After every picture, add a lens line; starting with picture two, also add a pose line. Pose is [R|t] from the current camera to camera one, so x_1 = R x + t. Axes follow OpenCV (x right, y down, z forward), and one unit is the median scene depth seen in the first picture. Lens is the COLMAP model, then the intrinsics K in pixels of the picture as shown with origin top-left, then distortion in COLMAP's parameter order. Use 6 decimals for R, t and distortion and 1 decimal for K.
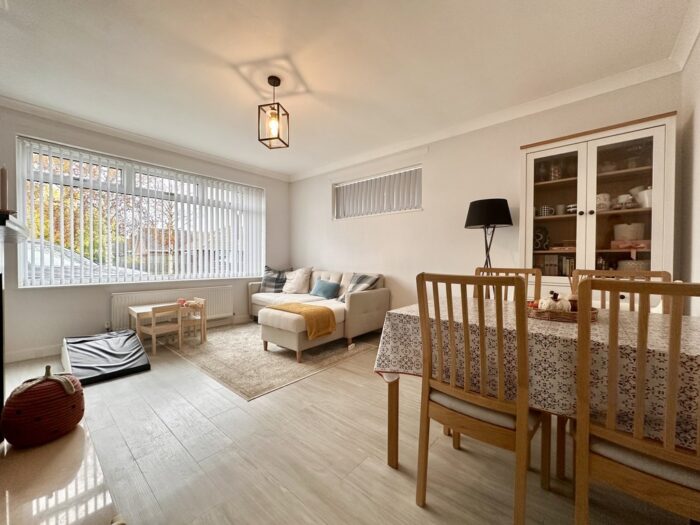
lens RADIAL K [[279.8, 0, 350.0], [0, 279.8, 262.5], [0, 0, 1]] dist [-0.000033, -0.000001]
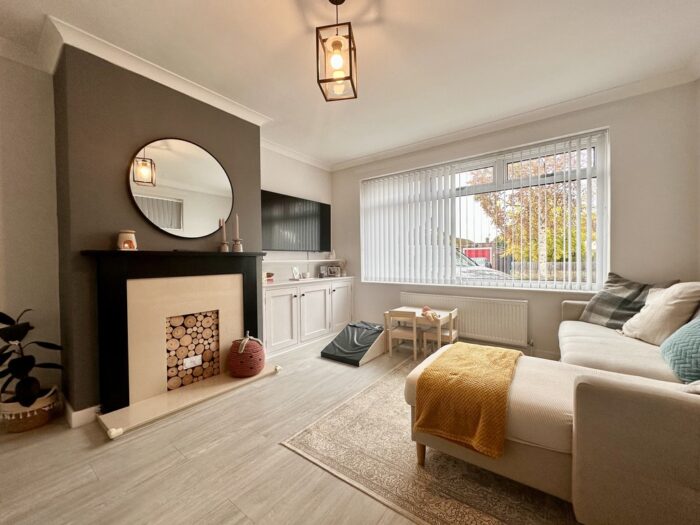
lens RADIAL K [[280.4, 0, 350.0], [0, 280.4, 262.5], [0, 0, 1]] dist [0.000971, 0.000008]
pose [[0.066694, 0.029369, -0.997341, 0.207524], [0.018899, 0.999350, 0.030692, -0.035131], [0.997594, -0.020896, 0.066096, 0.493865]]
